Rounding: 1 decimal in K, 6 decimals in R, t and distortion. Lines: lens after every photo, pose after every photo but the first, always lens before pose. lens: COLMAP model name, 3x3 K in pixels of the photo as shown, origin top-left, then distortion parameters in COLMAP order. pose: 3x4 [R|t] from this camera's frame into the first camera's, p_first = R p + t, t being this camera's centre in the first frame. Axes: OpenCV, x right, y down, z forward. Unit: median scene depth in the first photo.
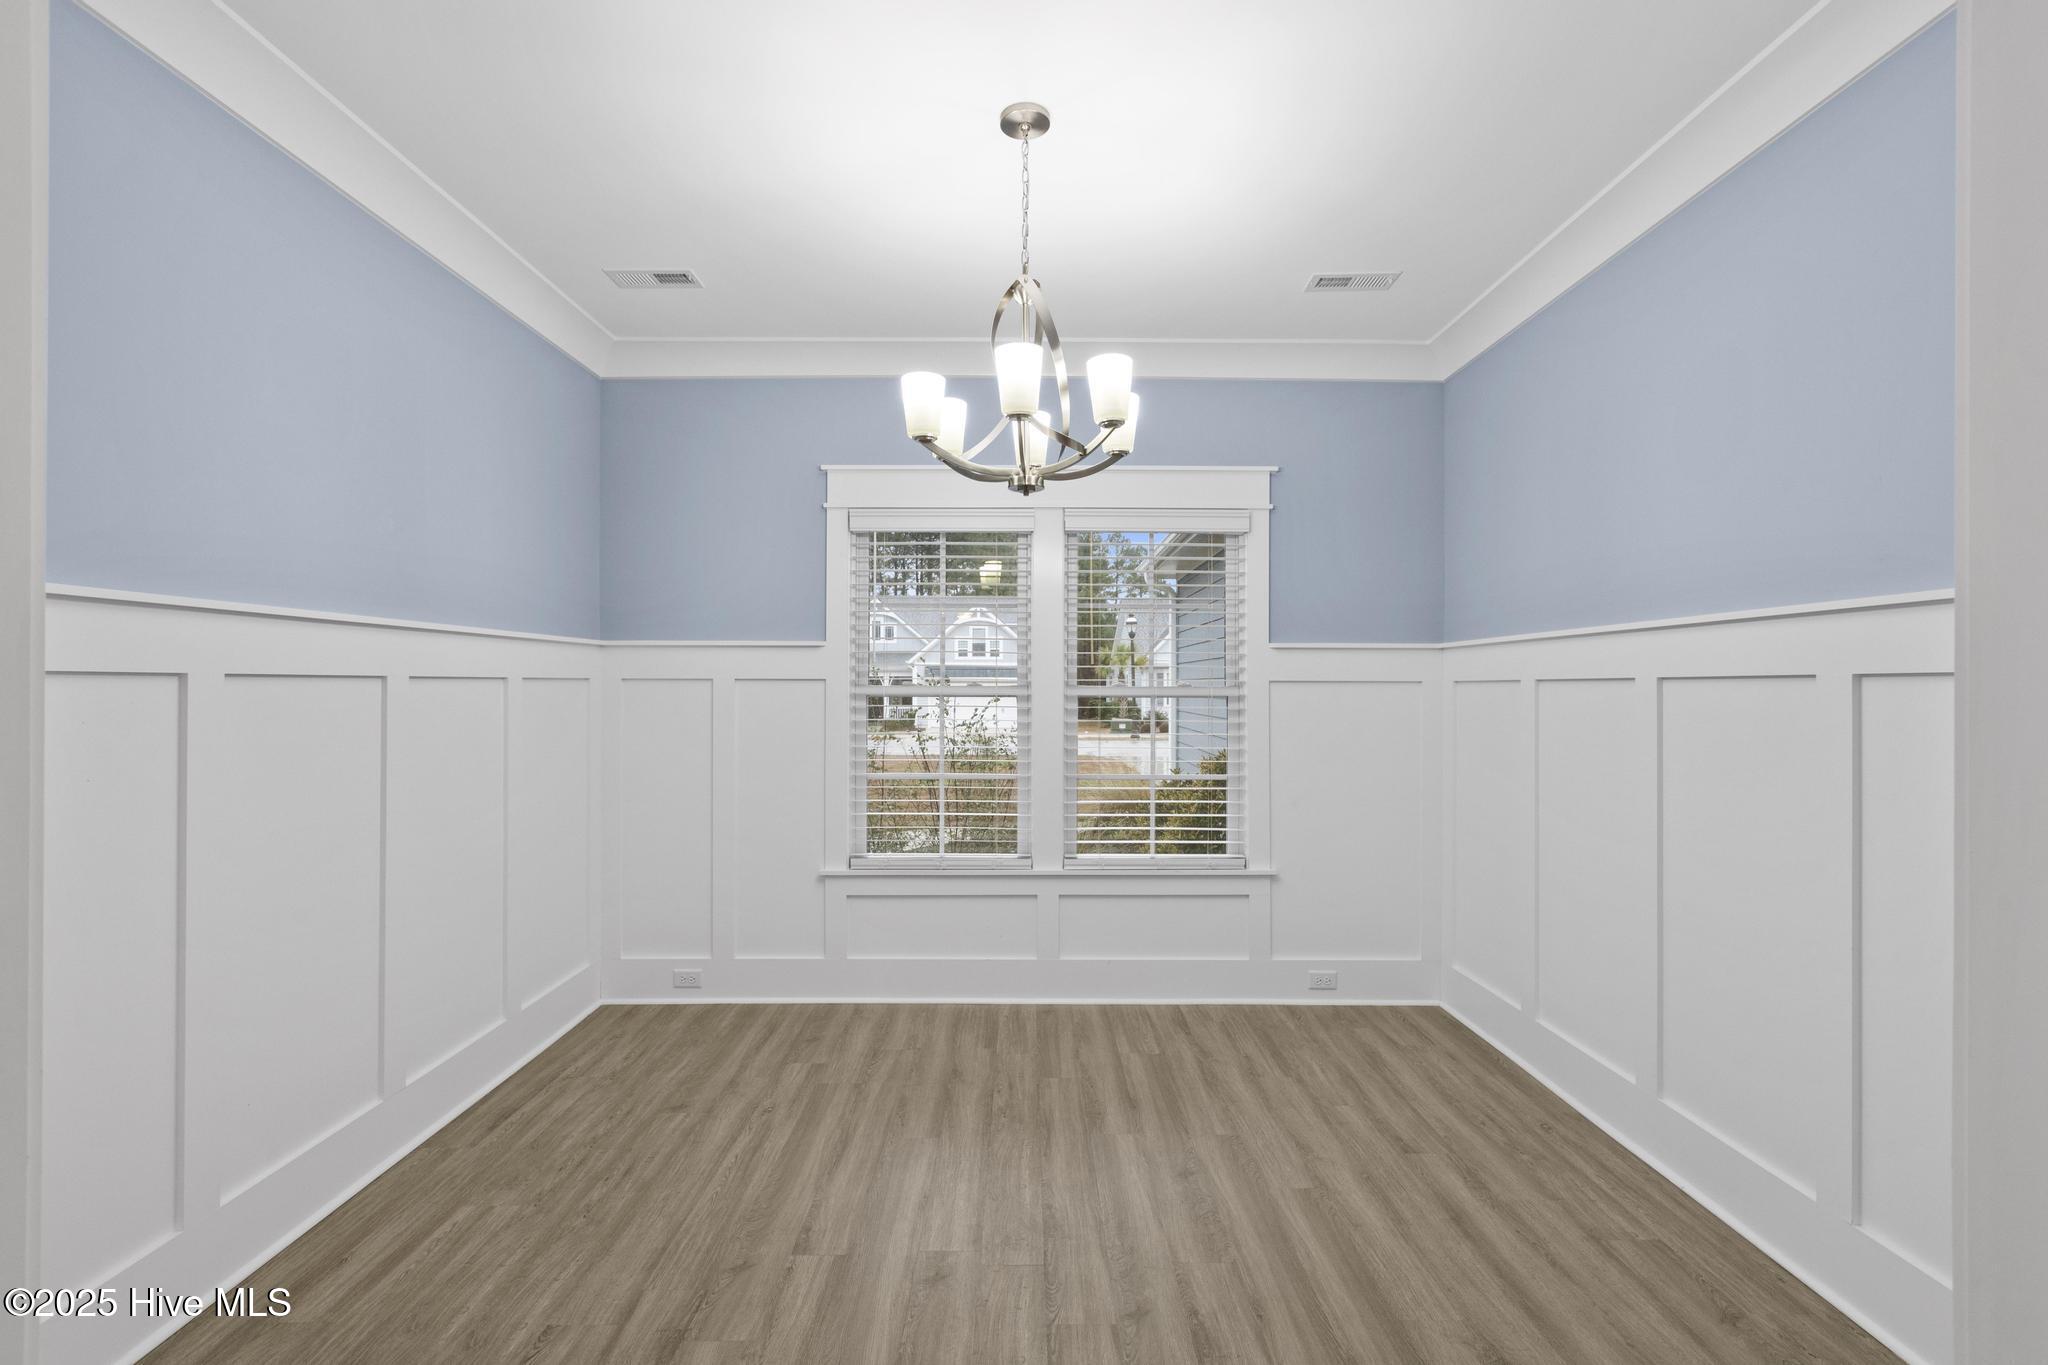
lens RADIAL K [[932.3, 0, 1028.6], [0, 932.3, 681.7], [0, 0, 1]] dist [0.001539, 0.000077]
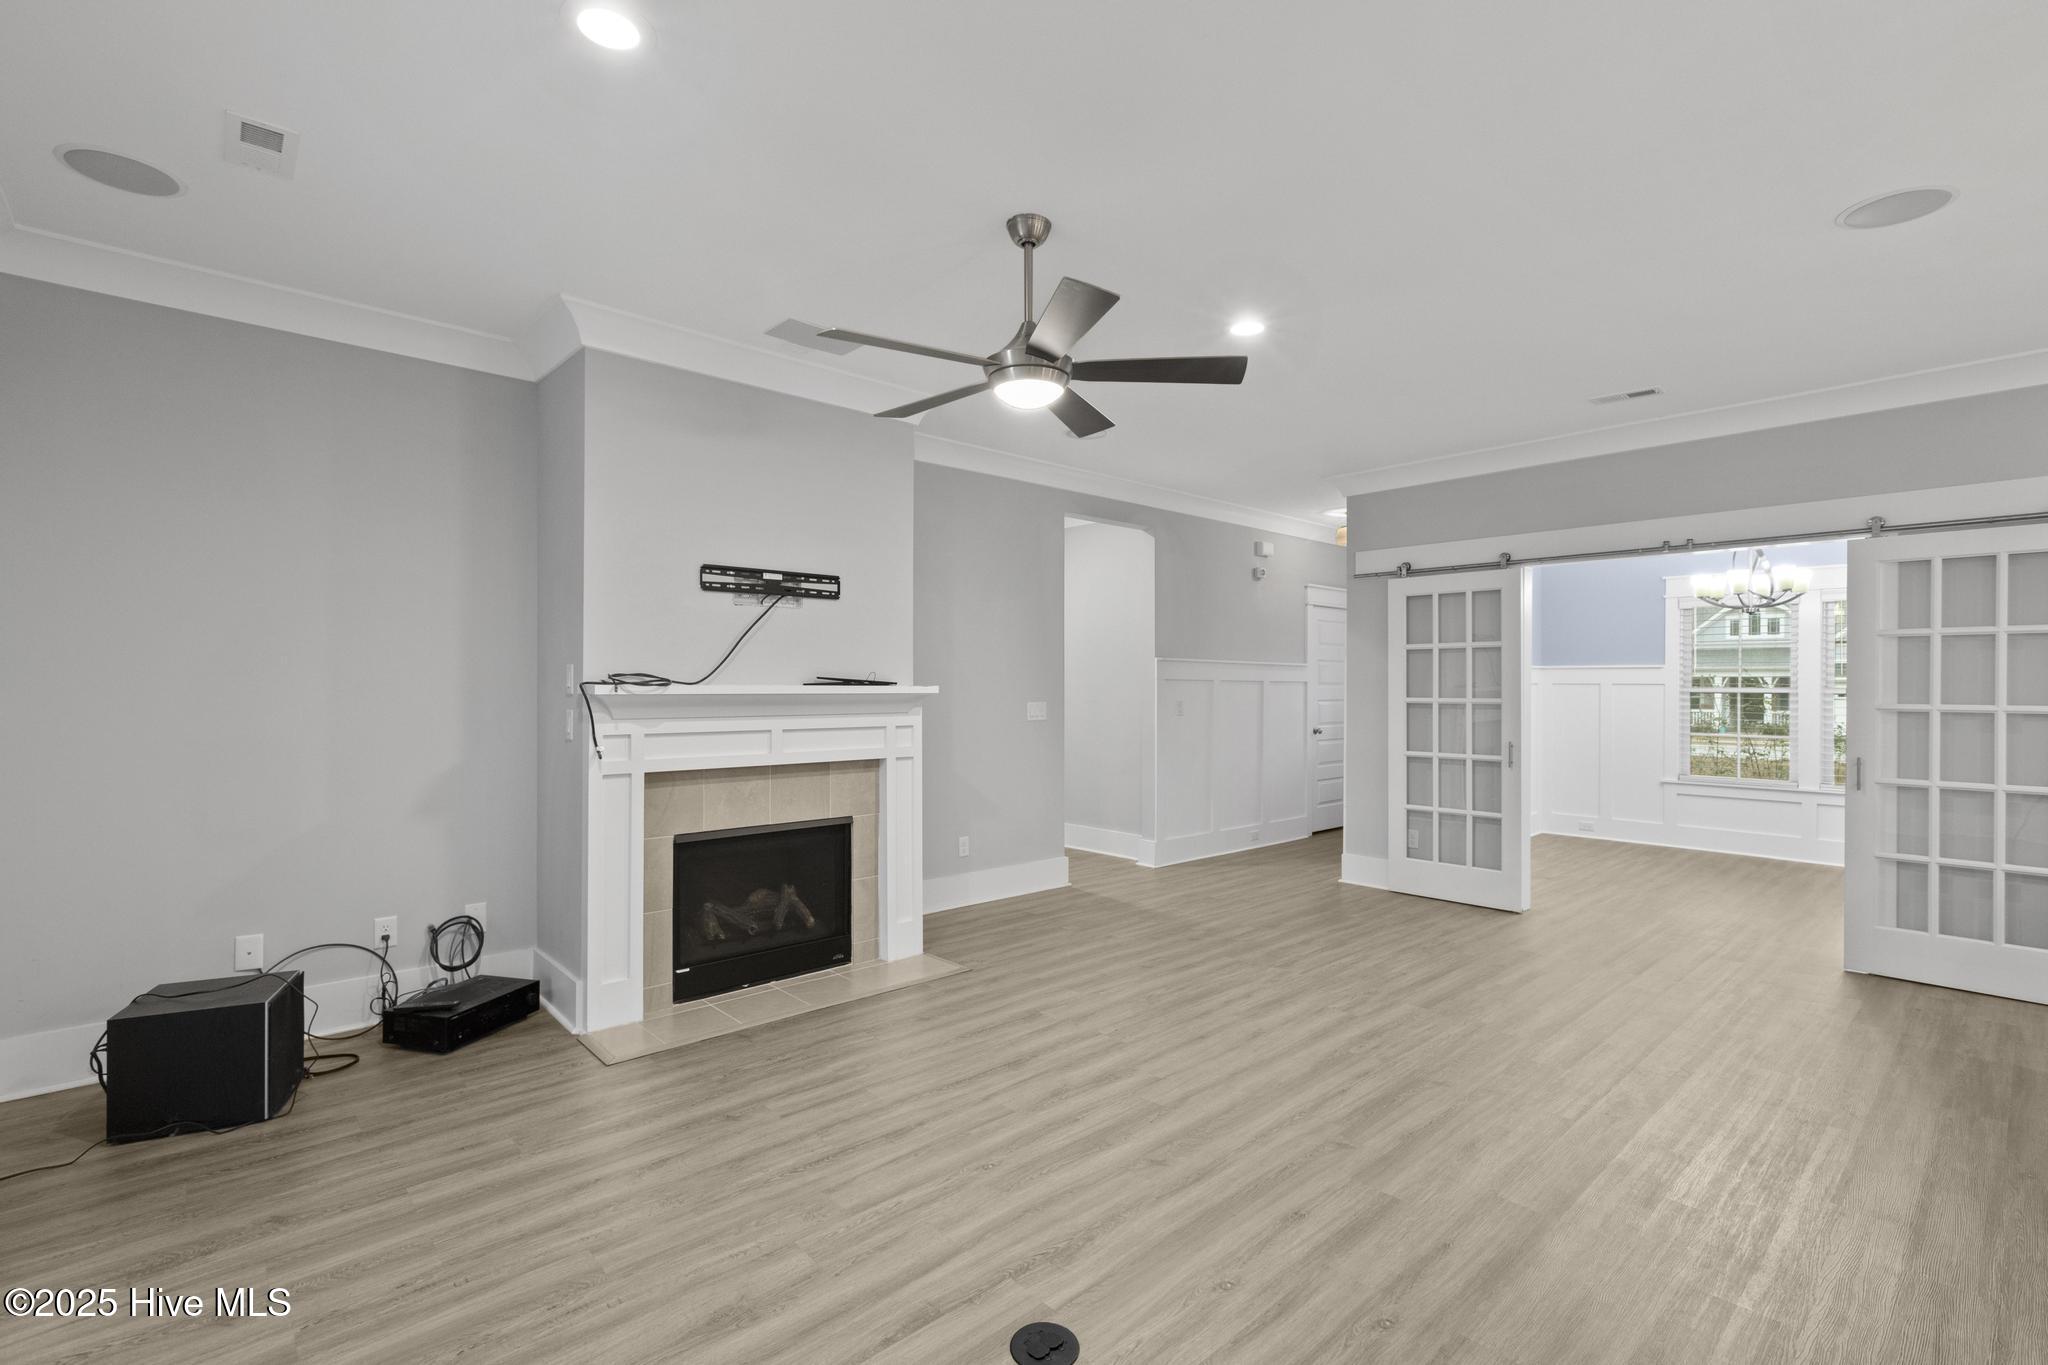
lens RADIAL K [[932.3, 0, 1028.6], [0, 932.3, 681.7], [0, 0, 1]] dist [0.001539, 0.000077]
pose [[0.672452, 0.002891, -0.740136, 0.336940], [-0.000963, 0.999995, 0.003031, -0.012093], [0.740141, -0.001325, 0.672451, -1.318444]]
